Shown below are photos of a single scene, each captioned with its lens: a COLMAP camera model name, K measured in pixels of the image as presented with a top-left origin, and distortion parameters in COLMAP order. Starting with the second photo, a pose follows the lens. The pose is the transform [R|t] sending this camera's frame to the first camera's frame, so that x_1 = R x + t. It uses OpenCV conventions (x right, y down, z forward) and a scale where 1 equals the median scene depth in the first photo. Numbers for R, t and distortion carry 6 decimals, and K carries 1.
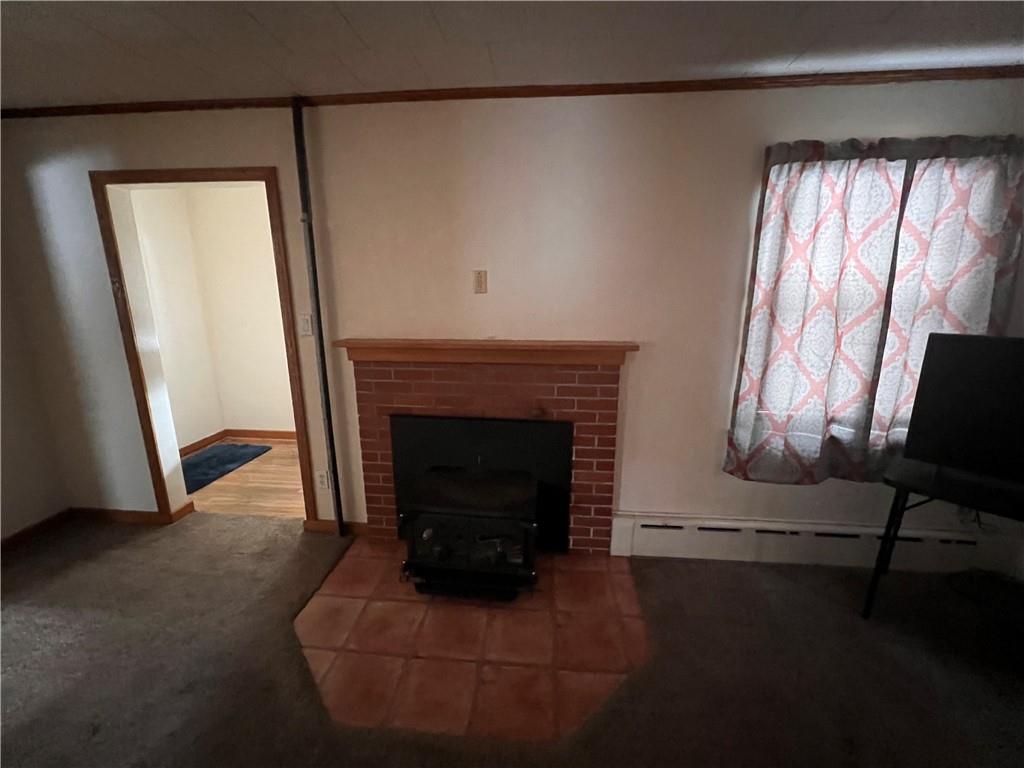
lens RADIAL K [[412.6, 0, 510.6], [0, 412.6, 379.7], [0, 0, 1]] dist [0.000896, 0.000654]
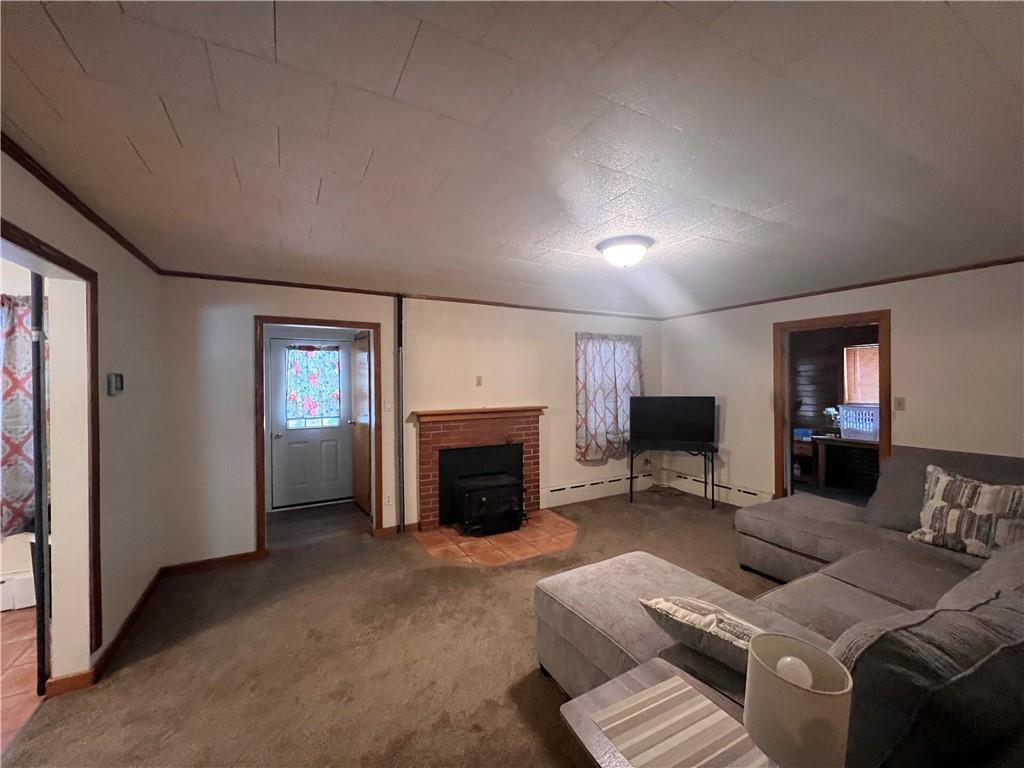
lens RADIAL K [[410.6, 0, 507.1], [0, 410.6, 382.3], [0, 0, 1]] dist [0.016588, -0.000005]
pose [[0.831354, -0.009051, 0.555670, -1.124383], [0.129485, 0.975504, -0.177835, 0.163197], [-0.540449, 0.219795, 0.812161, -0.786978]]
